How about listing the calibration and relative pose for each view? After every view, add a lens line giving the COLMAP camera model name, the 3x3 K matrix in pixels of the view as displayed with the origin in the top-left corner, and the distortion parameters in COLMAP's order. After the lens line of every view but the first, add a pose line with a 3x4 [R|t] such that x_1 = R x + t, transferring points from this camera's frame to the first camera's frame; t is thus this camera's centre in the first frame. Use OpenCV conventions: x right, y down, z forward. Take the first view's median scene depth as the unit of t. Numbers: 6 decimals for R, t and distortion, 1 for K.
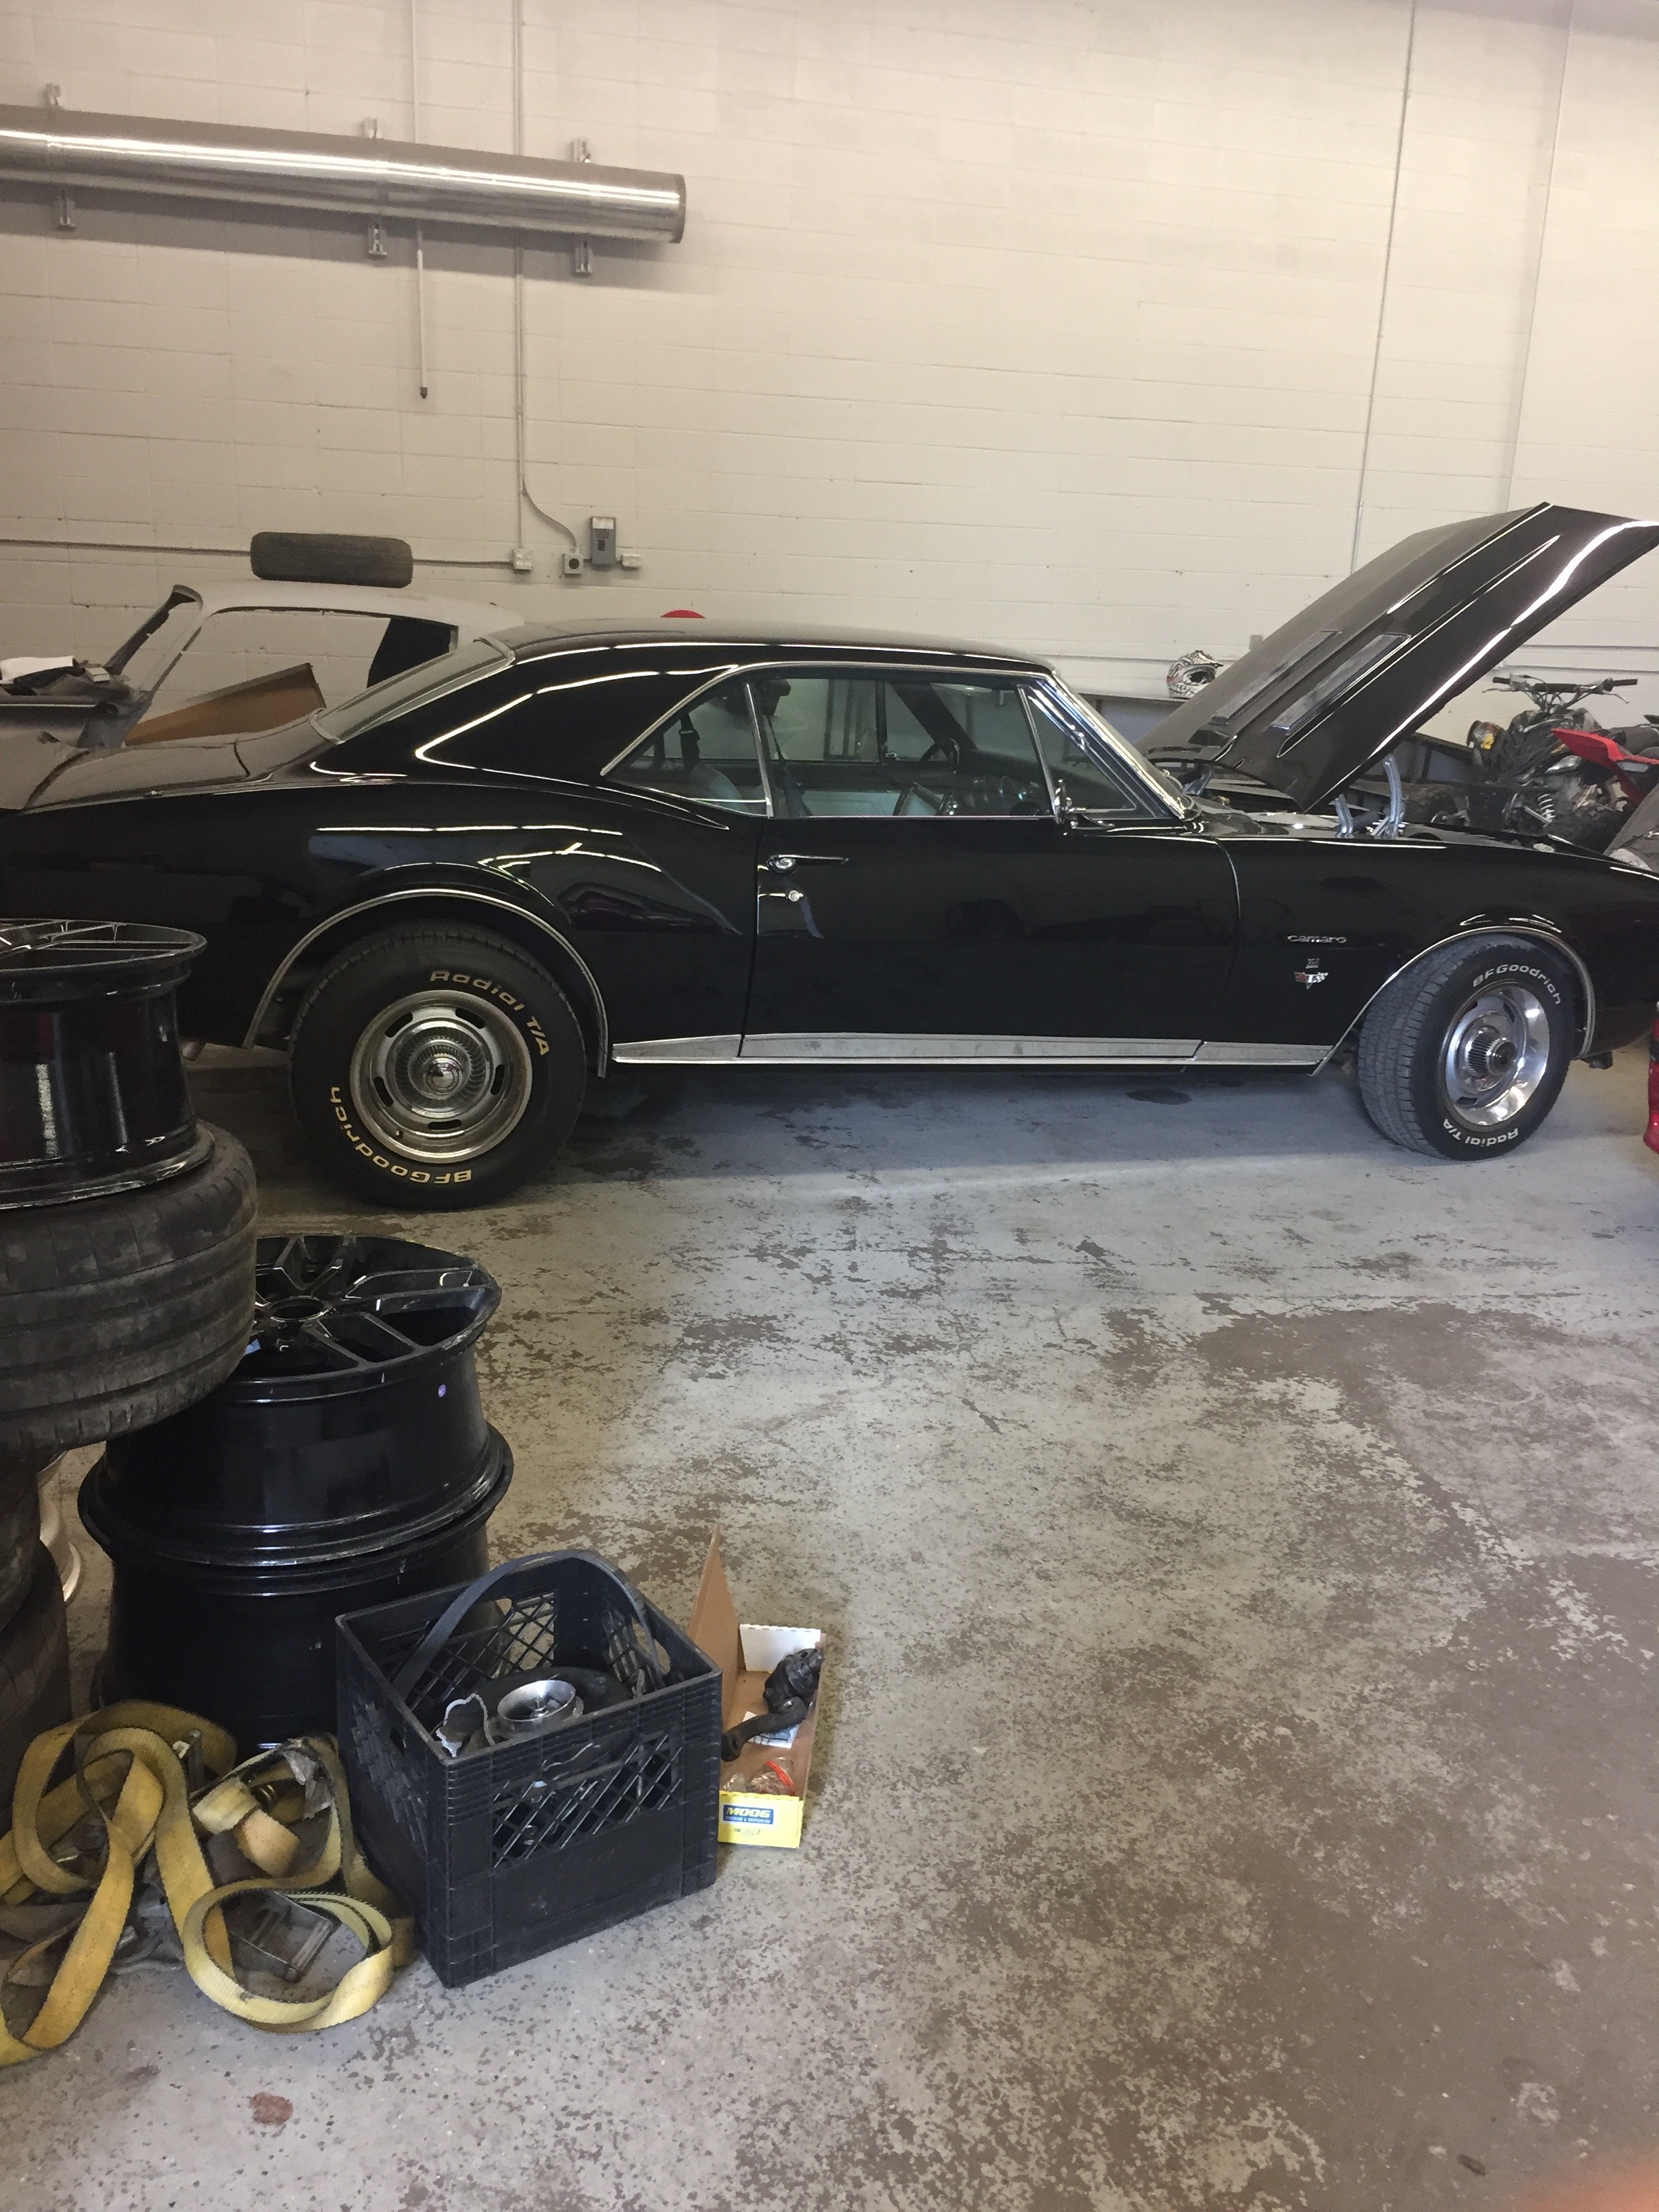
lens RADIAL K [[1889.5, 0, 831.1], [0, 1889.5, 1102.7], [0, 0, 1]] dist [0.064604, -0.094373]
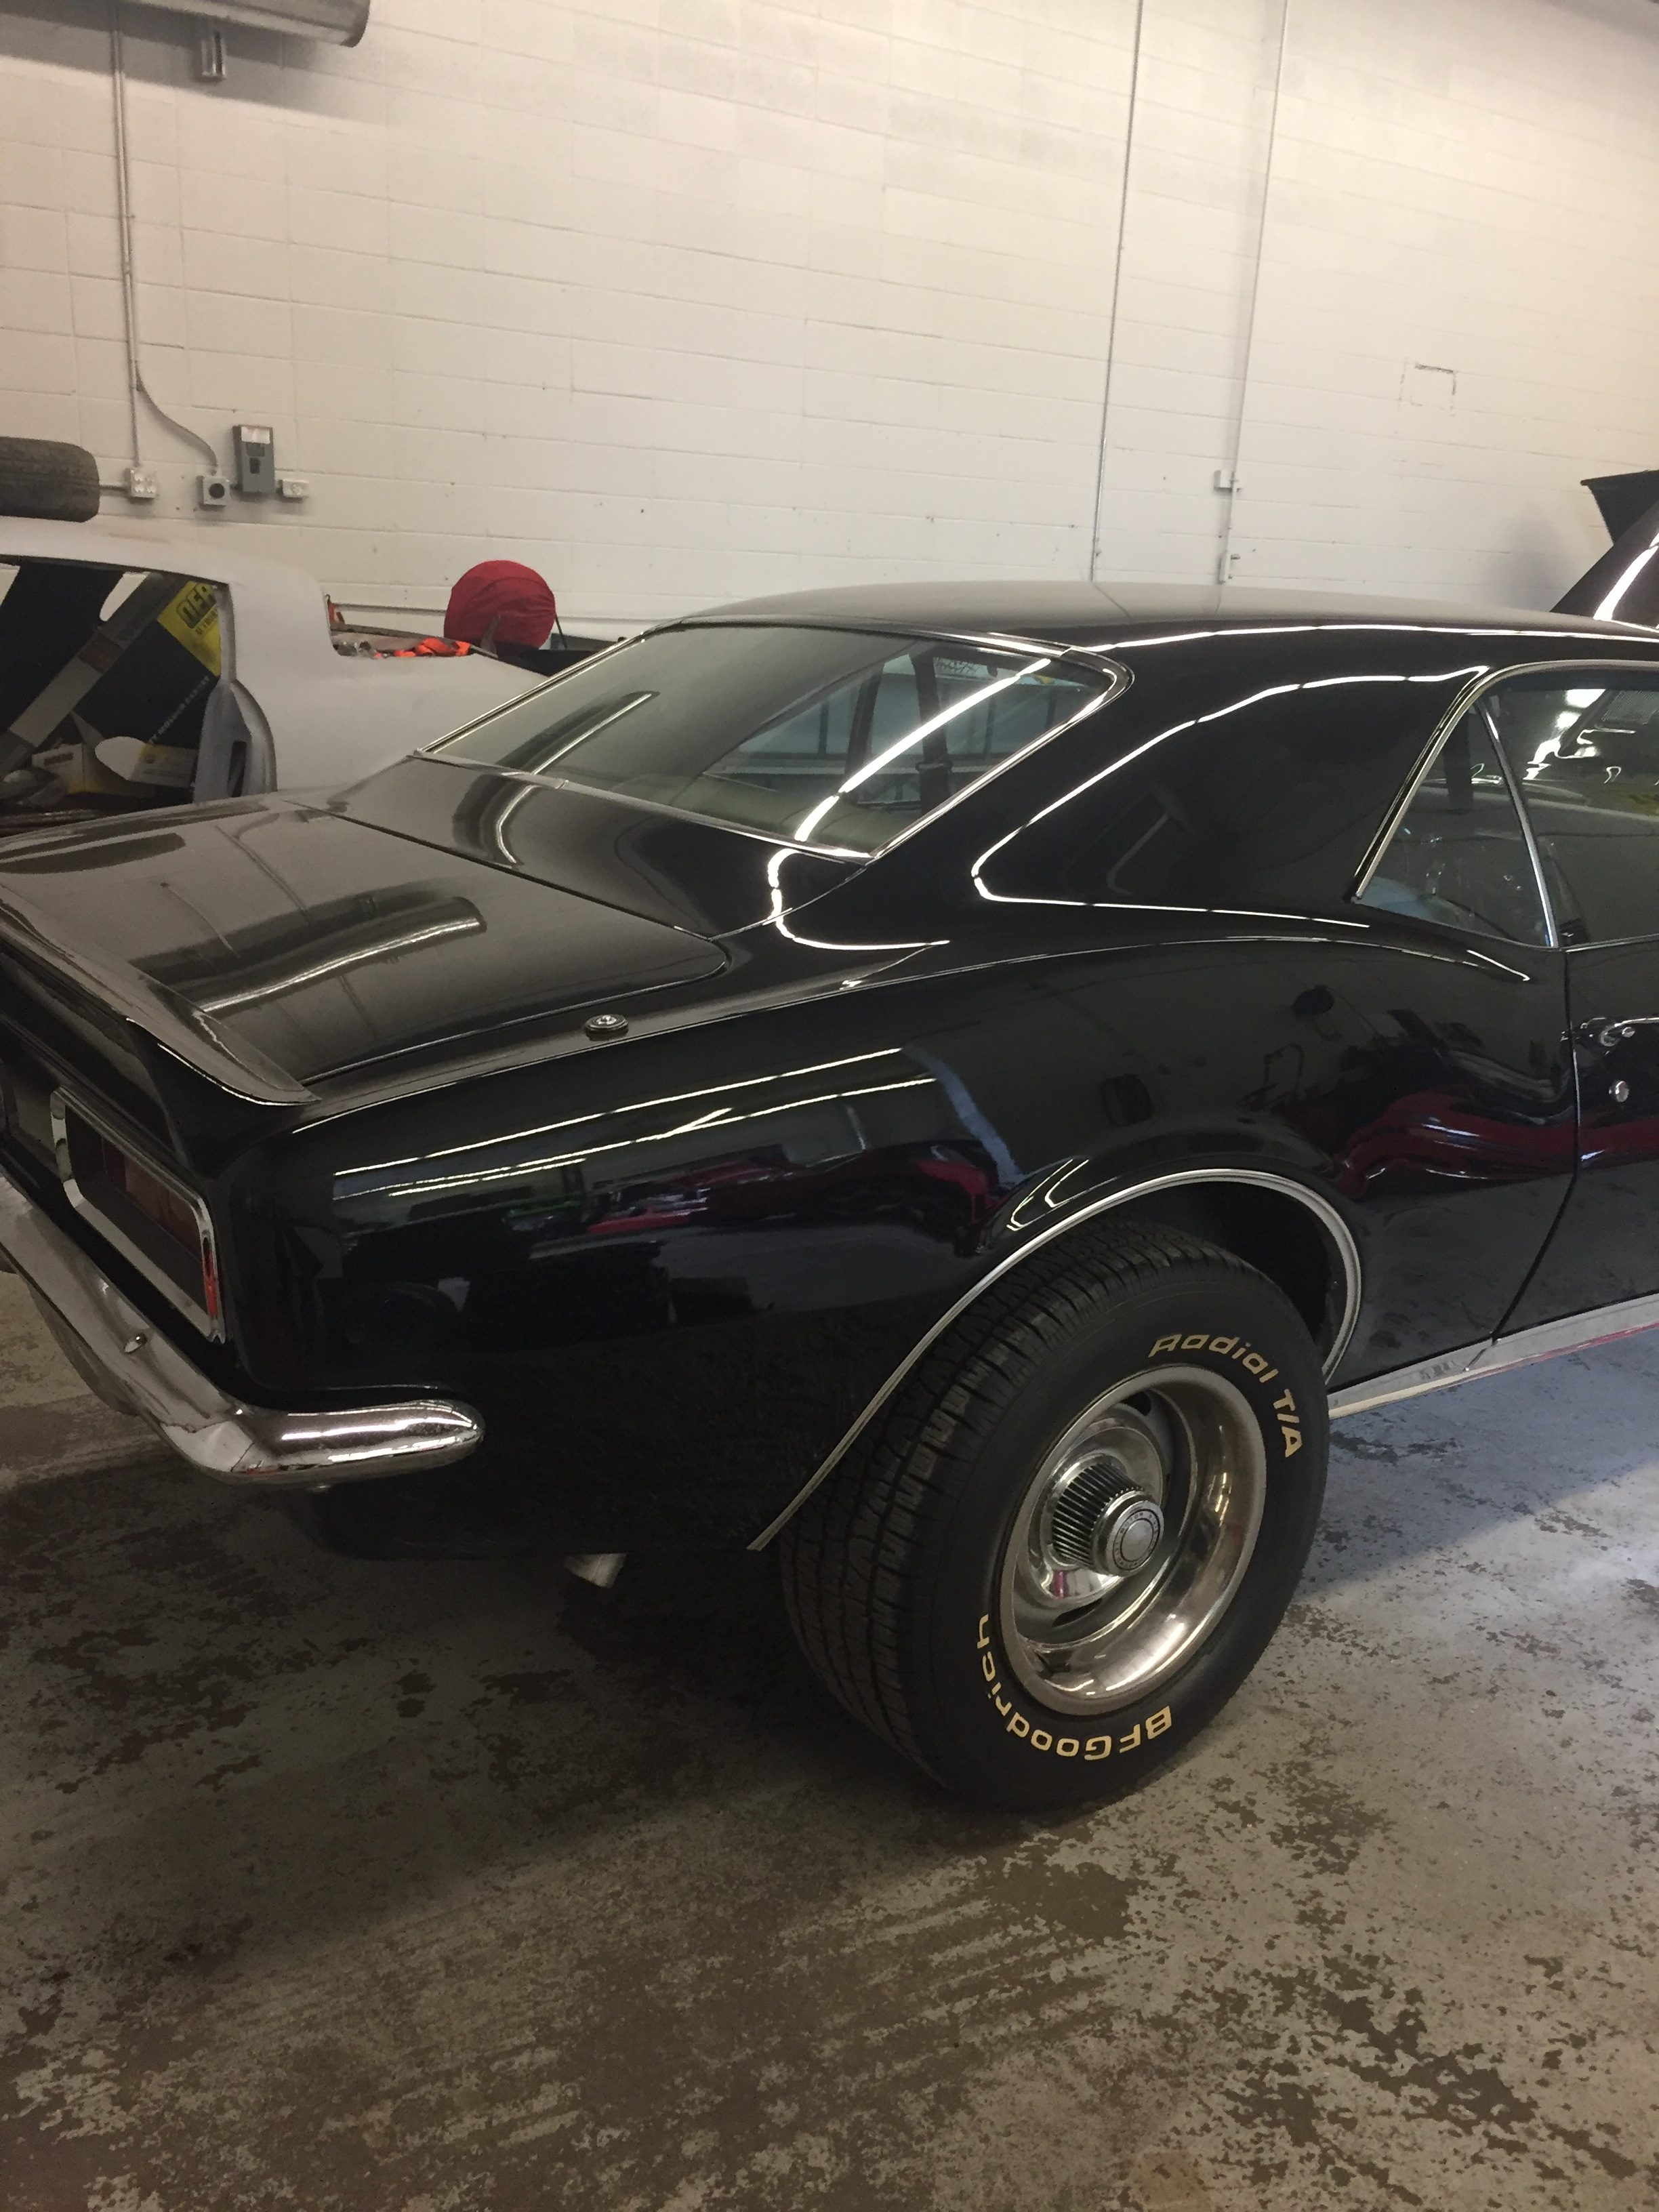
lens RADIAL K [[1889.5, 0, 835.7], [0, 1889.5, 1098.9], [0, 0, 1]] dist [0.064604, -0.094373]
pose [[0.934344, -0.092266, 0.344222, -0.187948], [0.083729, 0.995701, 0.039618, -0.065633], [-0.346397, -0.008196, 0.938052, 0.247425]]
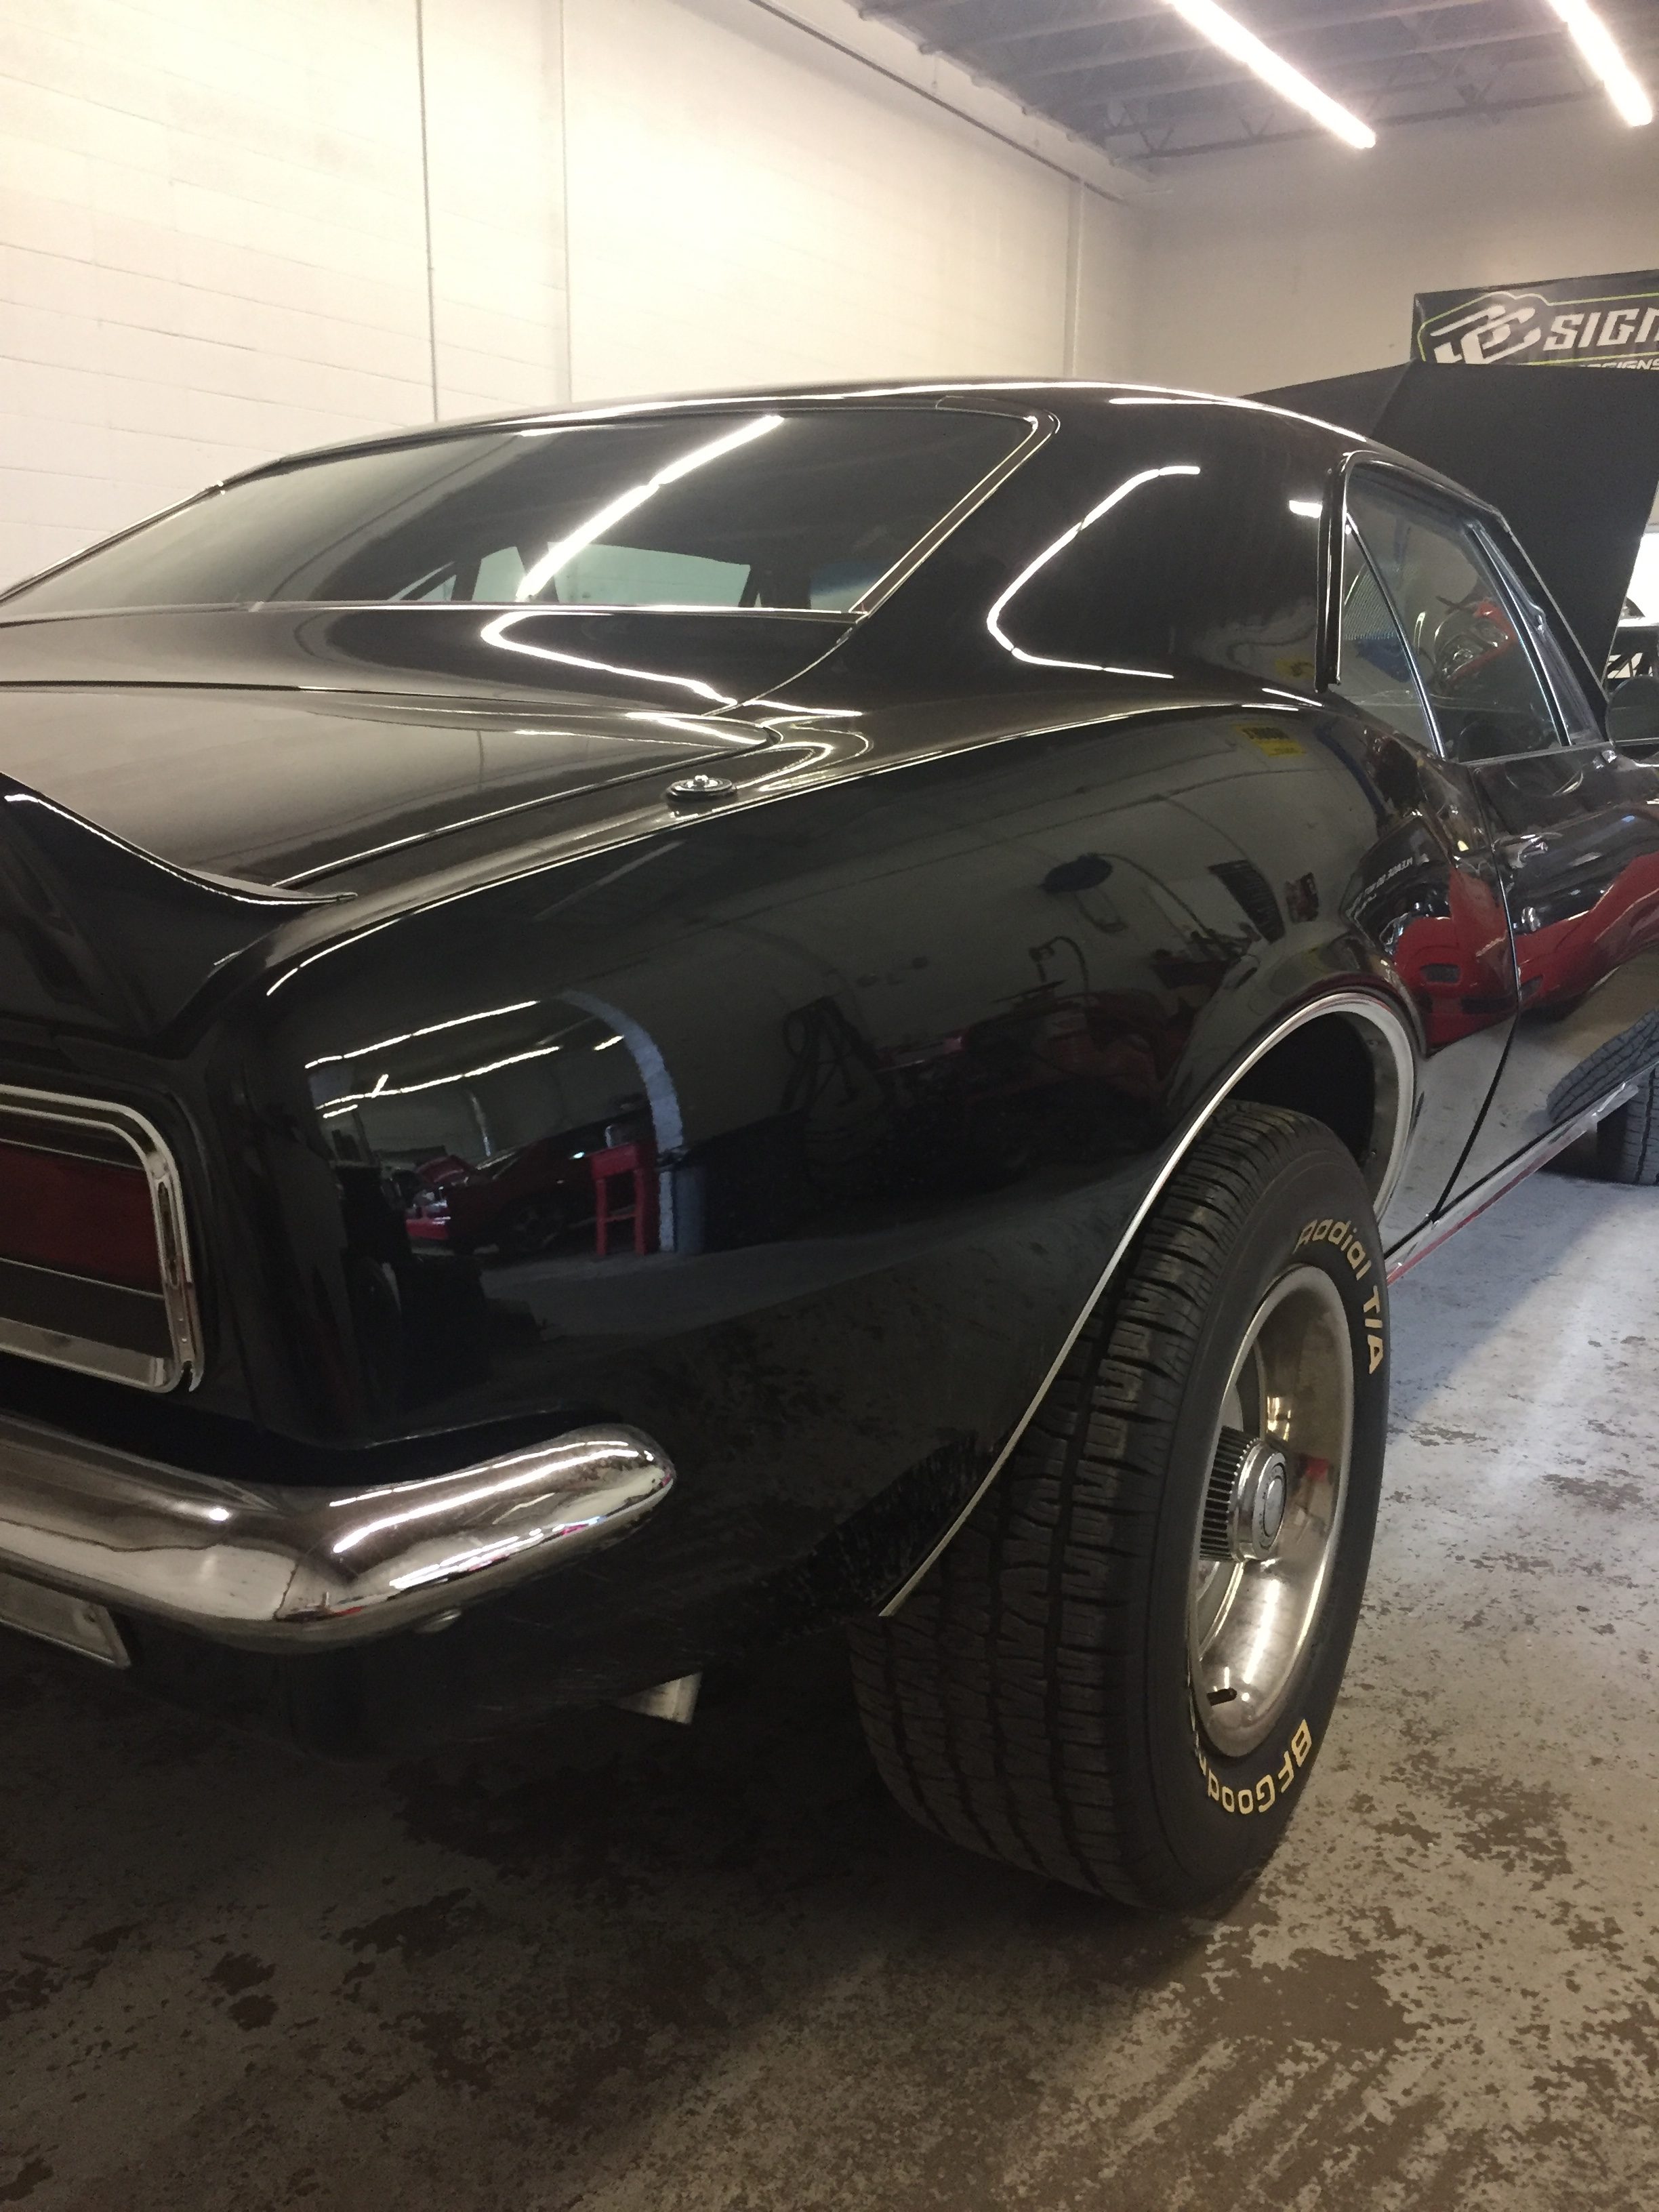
lens RADIAL K [[1889.5, 0, 830.0], [0, 1889.5, 1111.5], [0, 0, 1]] dist [0.064604, -0.094373]
pose [[0.732447, -0.183529, 0.655621, -0.214597], [0.203390, 0.977991, 0.046546, -0.053197], [-0.649734, 0.099254, 0.753654, 0.333485]]
